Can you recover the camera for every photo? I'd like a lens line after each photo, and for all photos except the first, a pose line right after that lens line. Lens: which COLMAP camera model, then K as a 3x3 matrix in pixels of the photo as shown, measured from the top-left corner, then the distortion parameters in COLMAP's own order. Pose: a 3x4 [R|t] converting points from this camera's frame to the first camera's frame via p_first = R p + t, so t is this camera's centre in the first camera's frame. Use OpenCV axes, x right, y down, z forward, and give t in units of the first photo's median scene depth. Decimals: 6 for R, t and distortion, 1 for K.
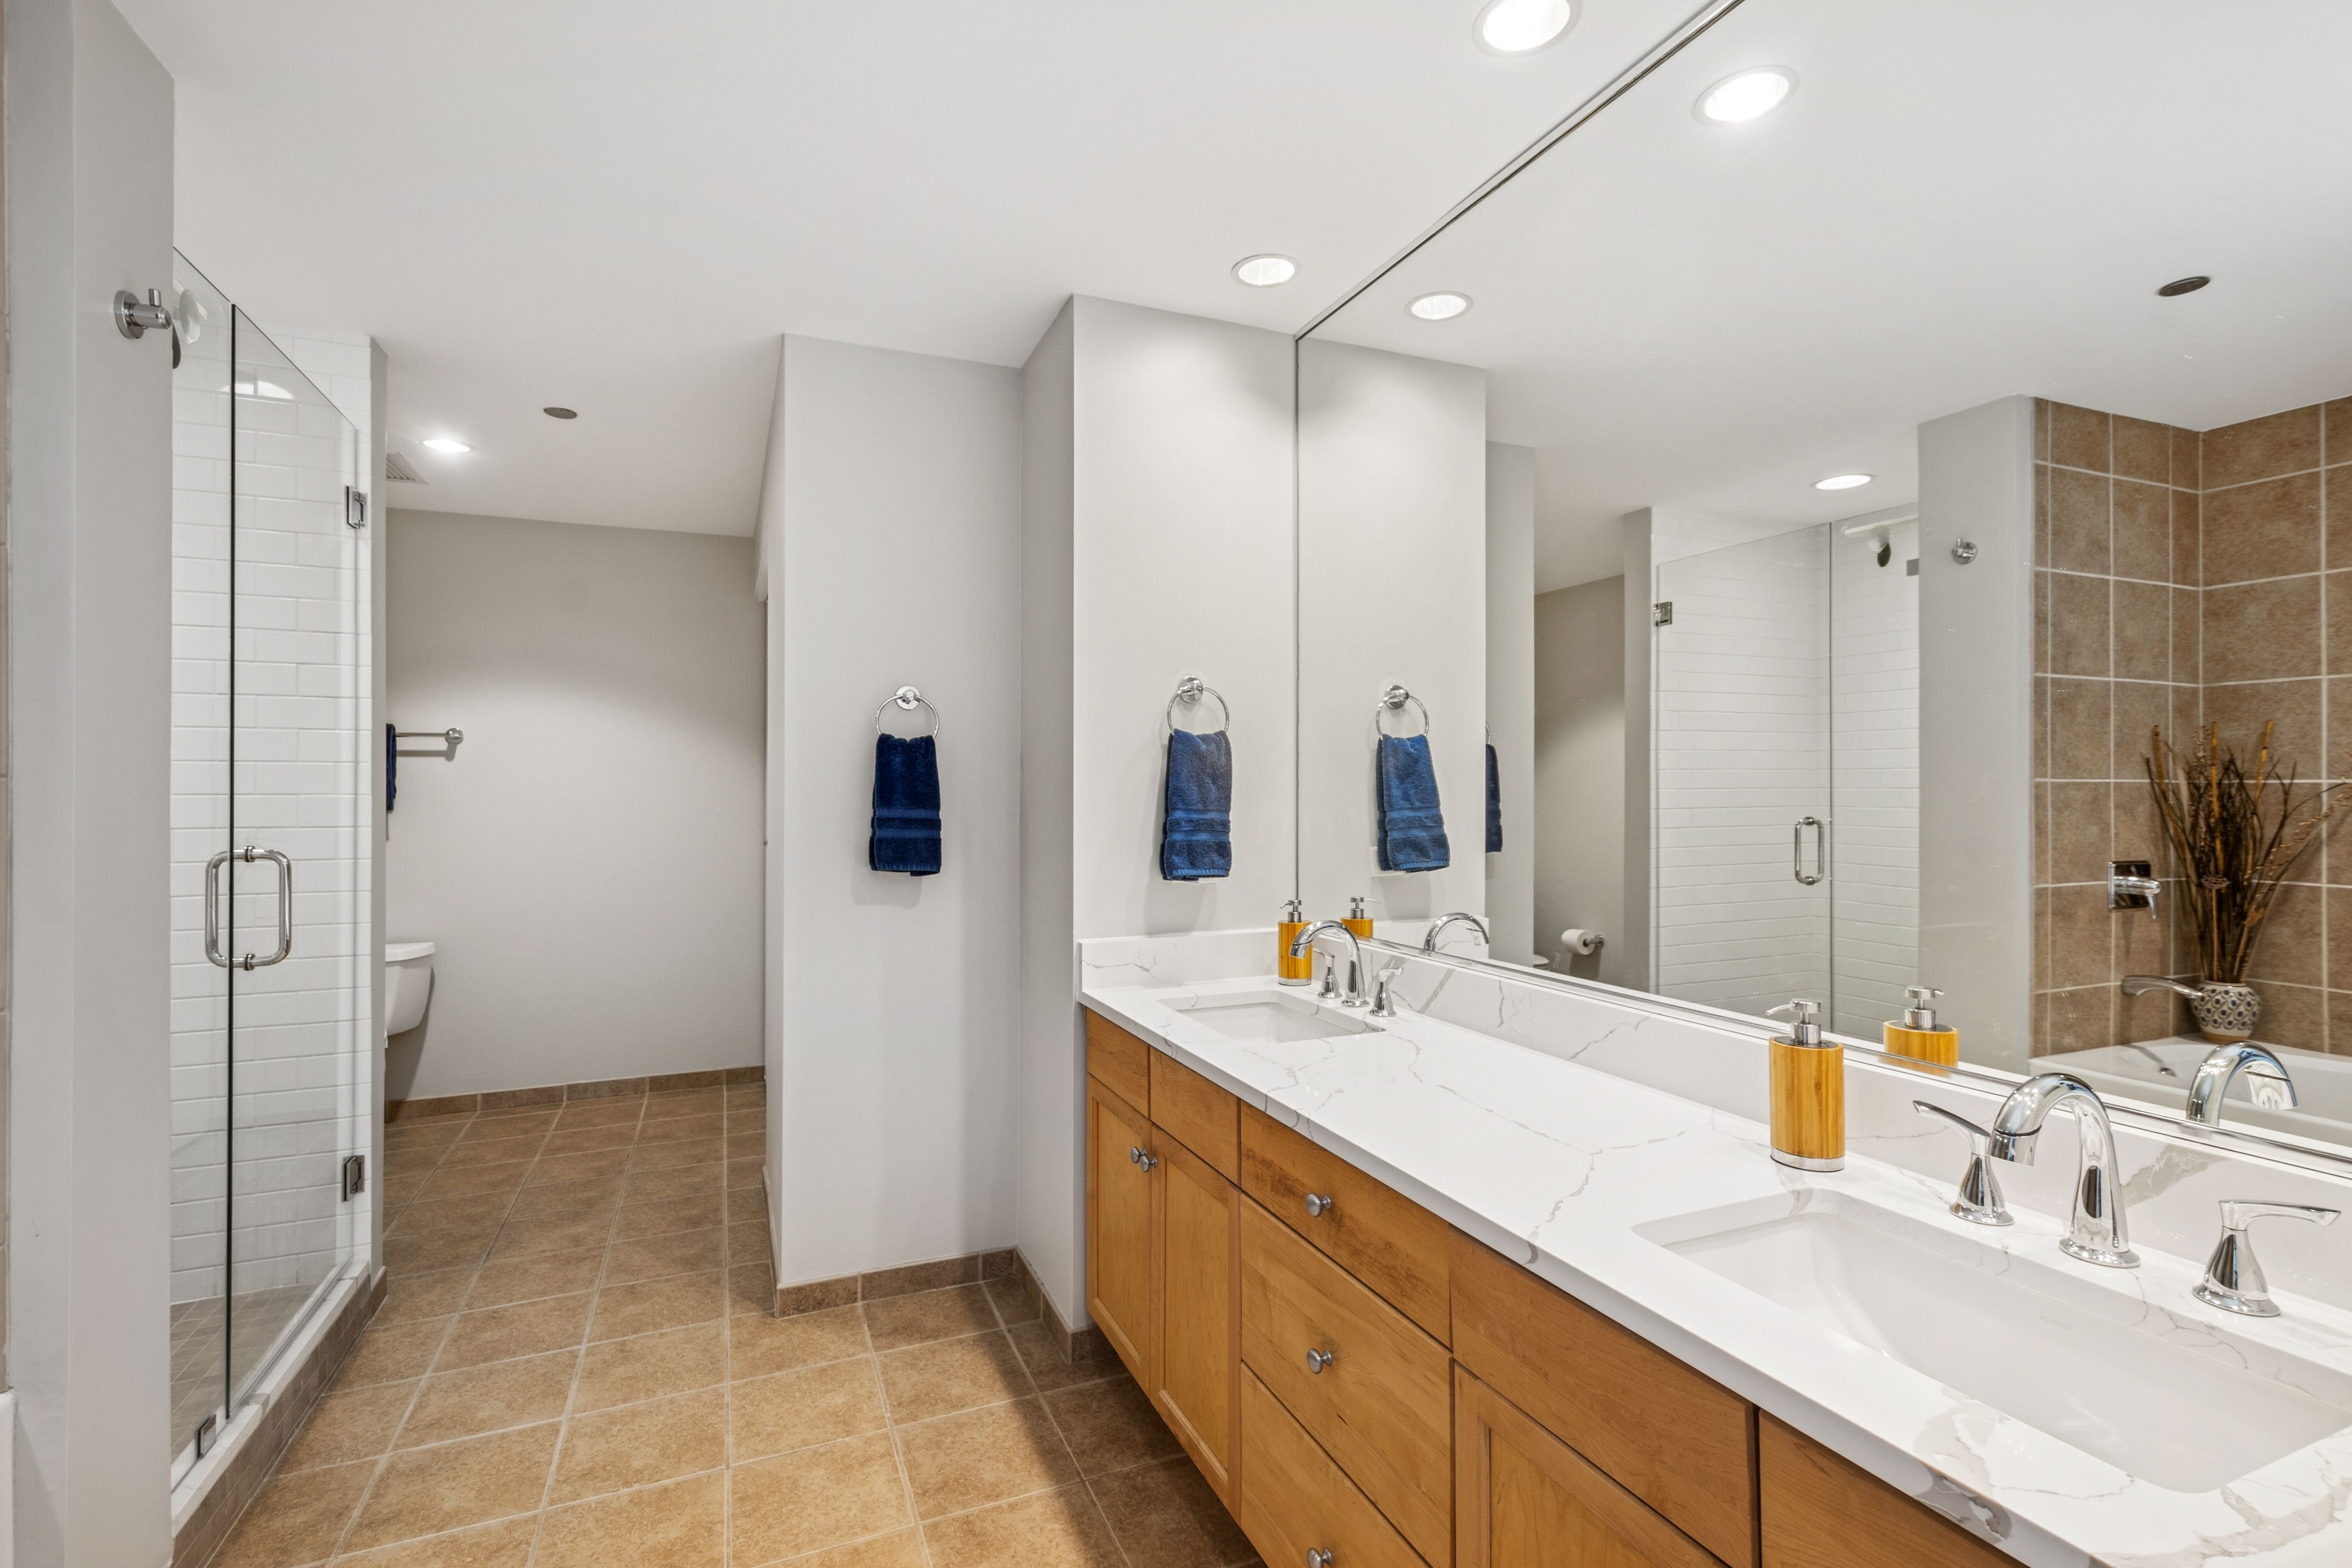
lens RADIAL K [[1064.4, 0, 1176.0], [0, 1064.4, 784.0], [0, 0, 1]] dist [0.004925, -0.000750]
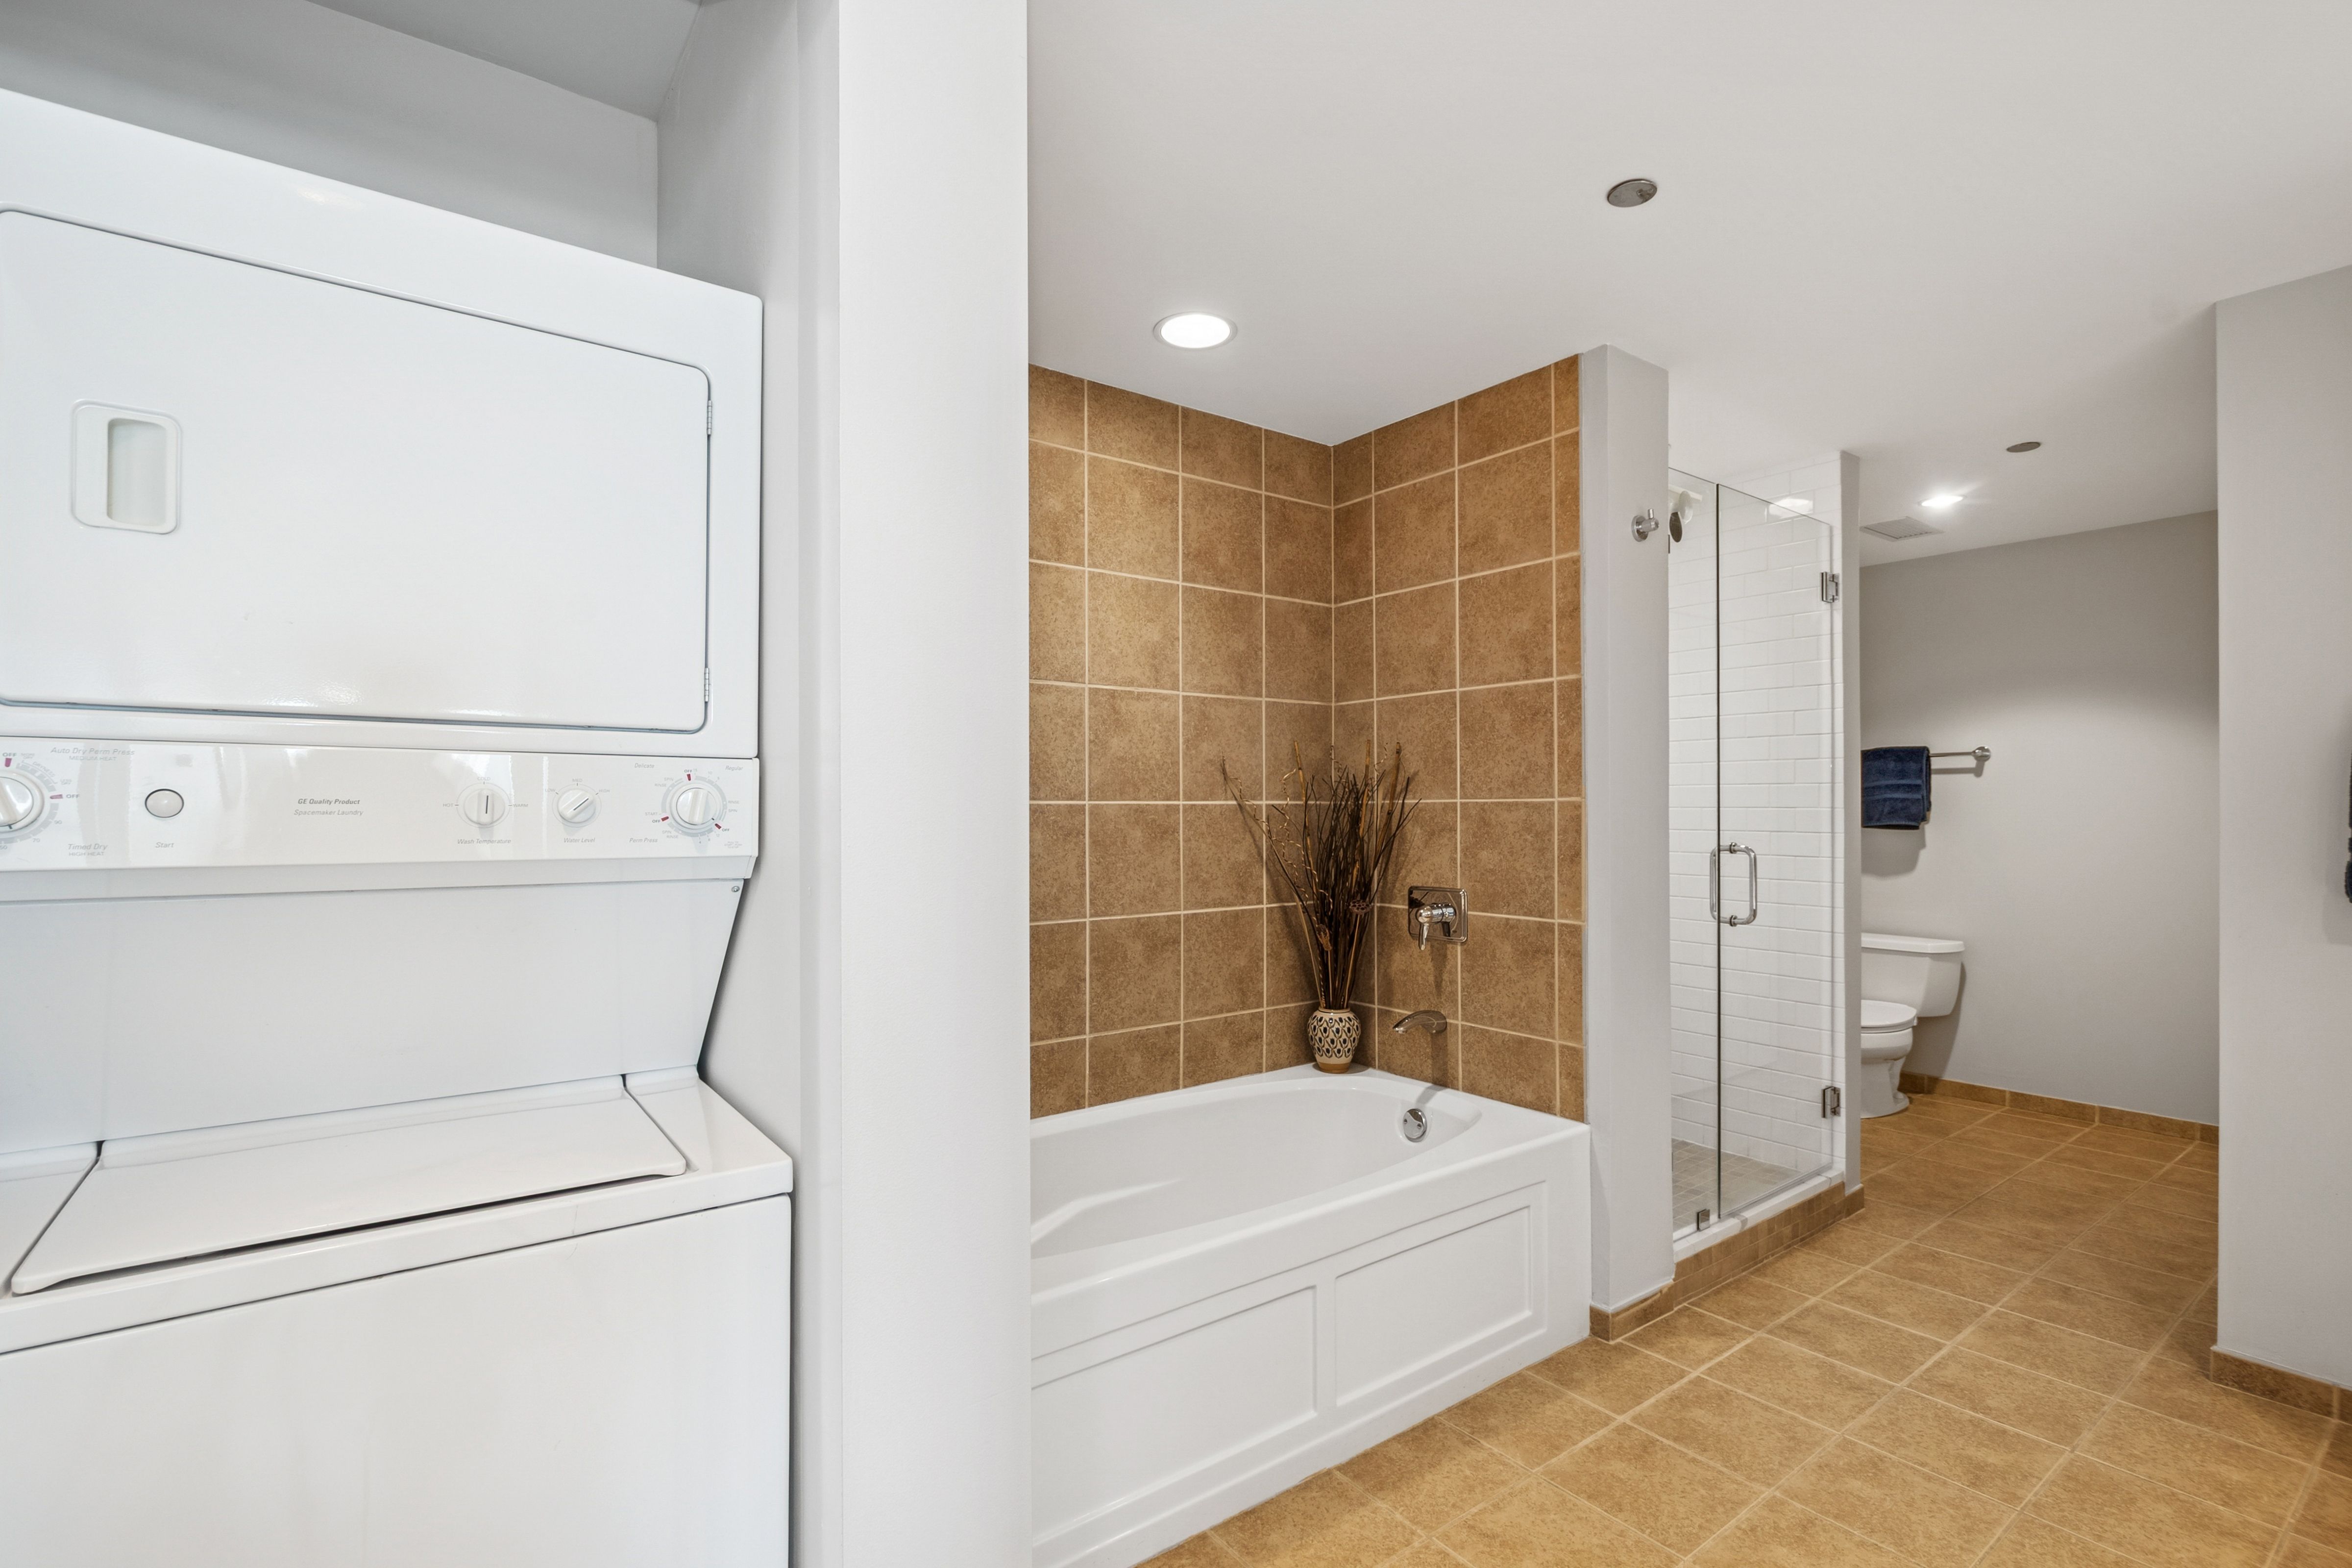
lens RADIAL K [[1062.9, 0, 1183.8], [0, 1062.9, 802.8], [0, 0, 1]] dist [-0.008608, 0.000754]
pose [[0.235458, -0.001364, -0.971884, 0.297985], [0.006910, 0.999976, 0.000270, -0.002343], [0.971860, -0.006779, 0.235461, -0.067968]]
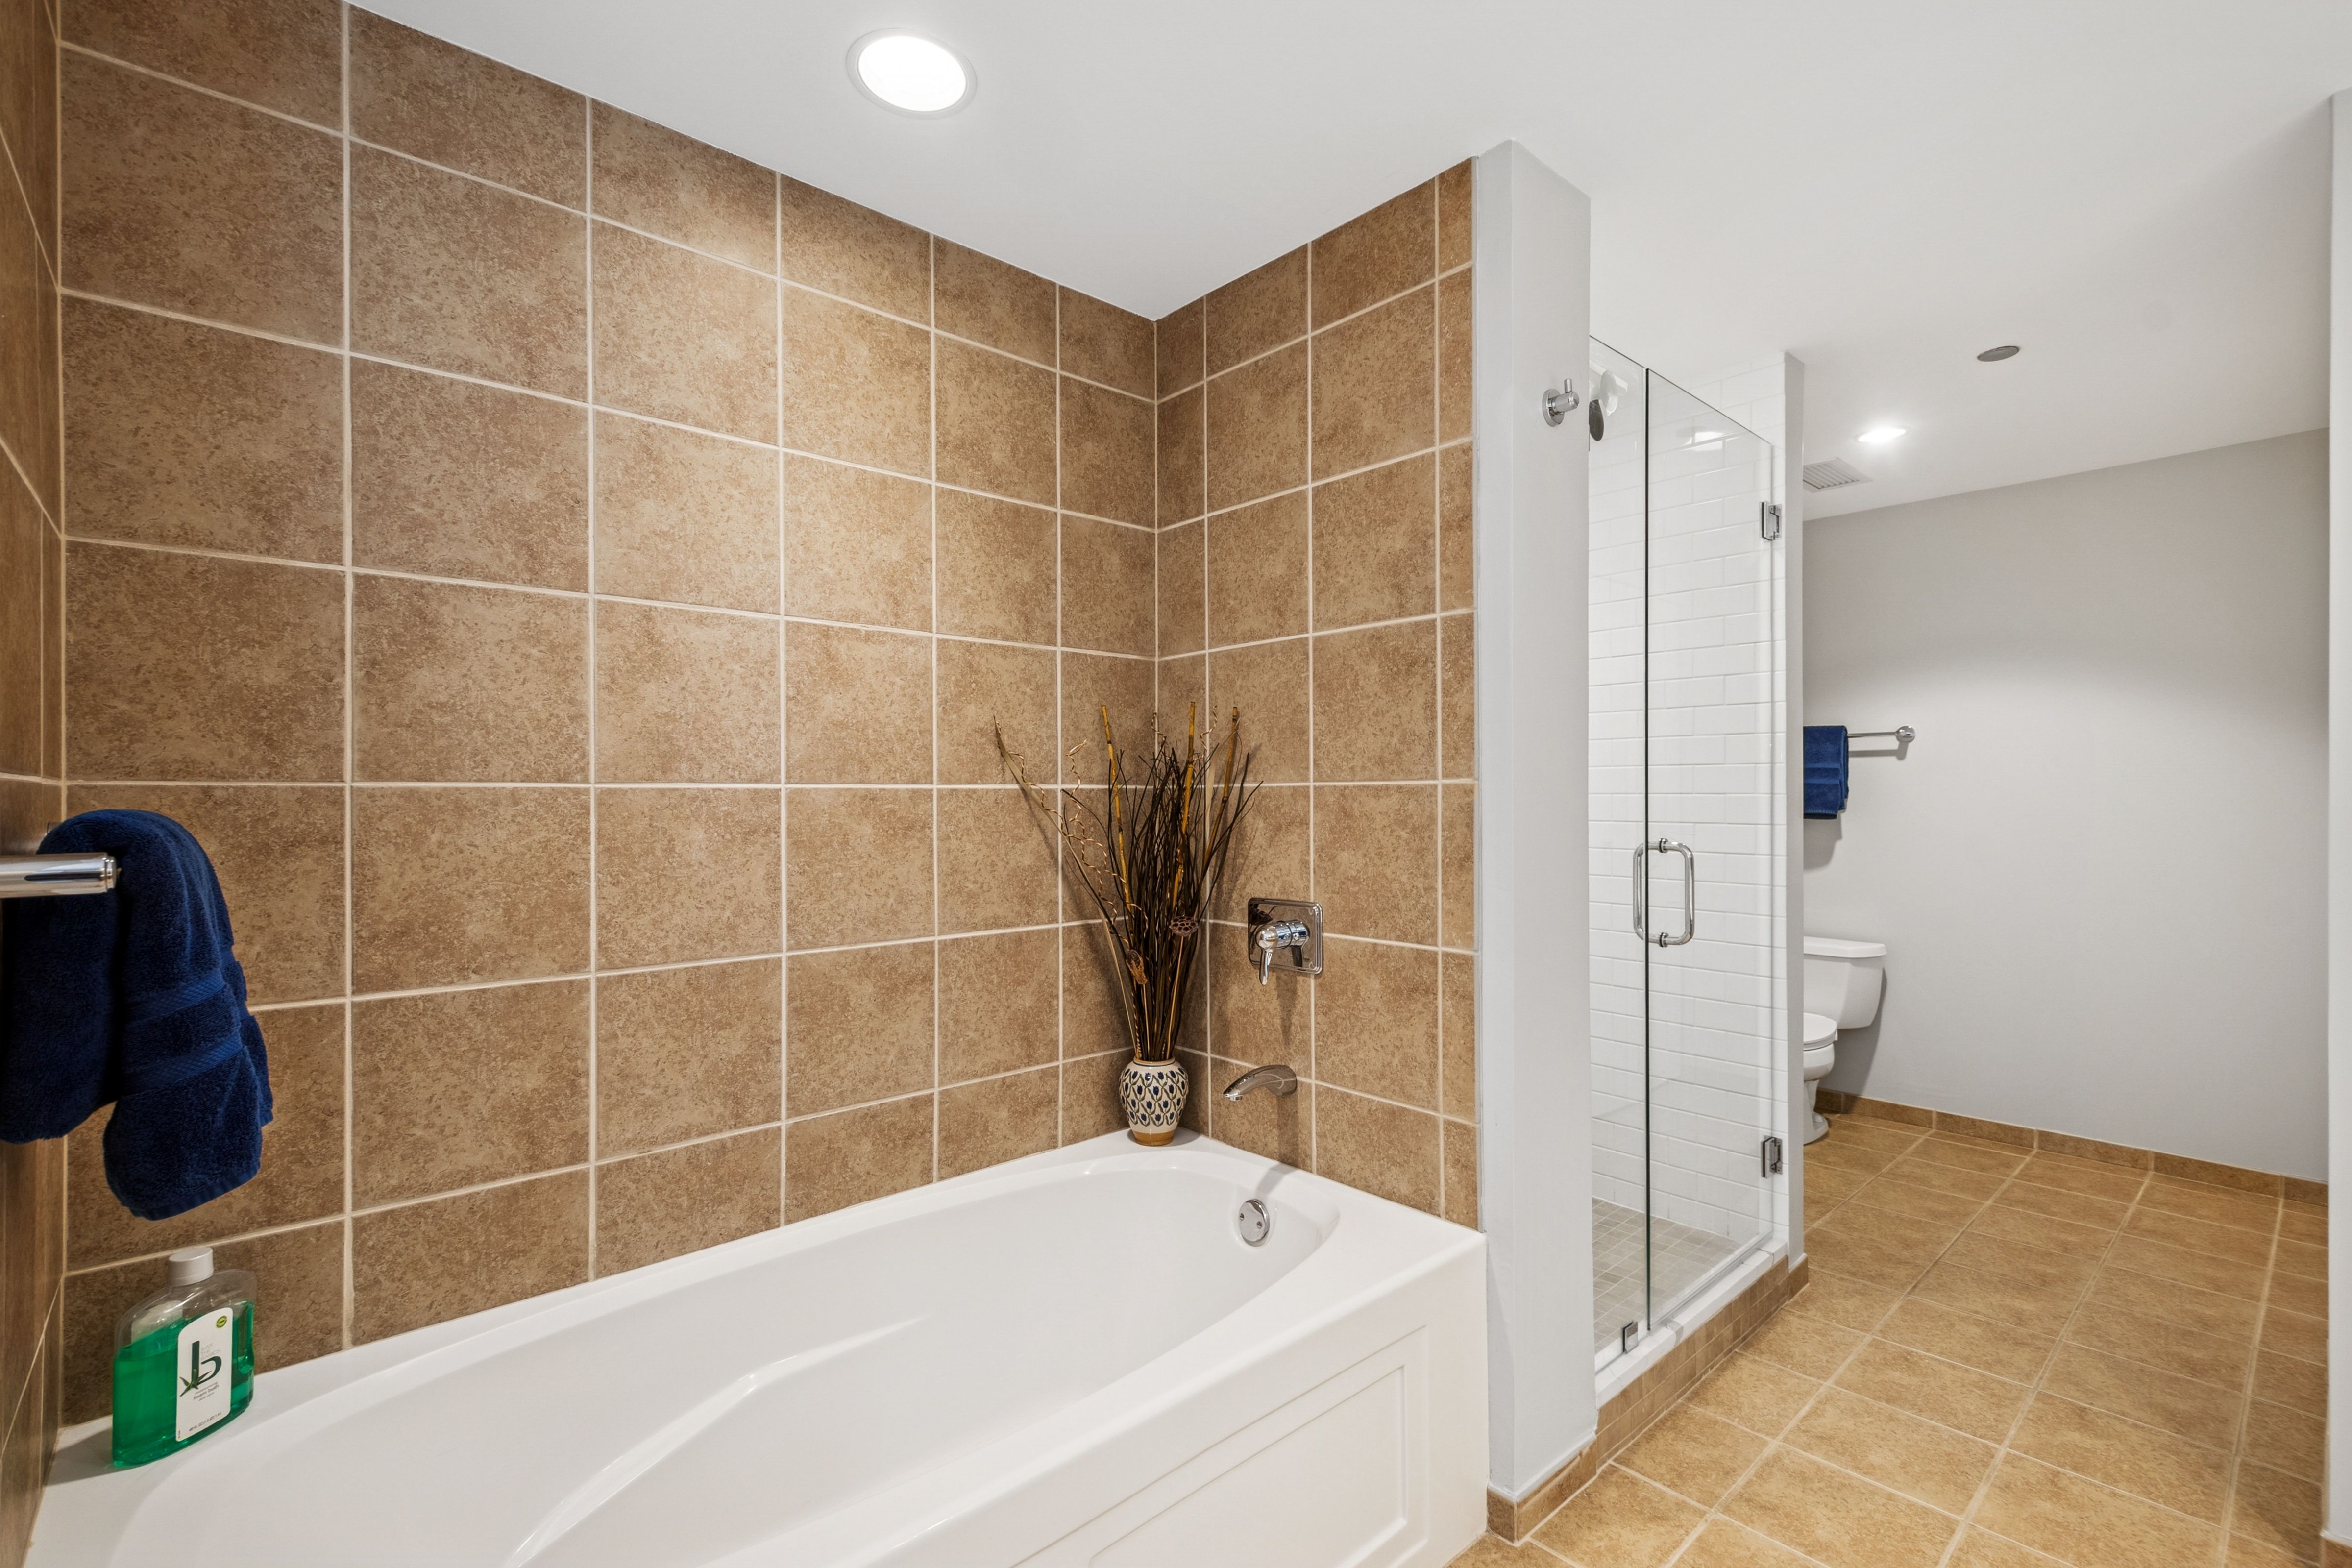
lens RADIAL K [[1048.5, 0, 1178.3], [0, 1048.5, 795.2], [0, 0, 1]] dist [0.009665, -0.001368]
pose [[0.324539, 0.002266, -0.945870, 0.021243], [0.007170, 0.999963, 0.004855, 0.001743], [0.945845, -0.008358, 0.324510, 0.111755]]
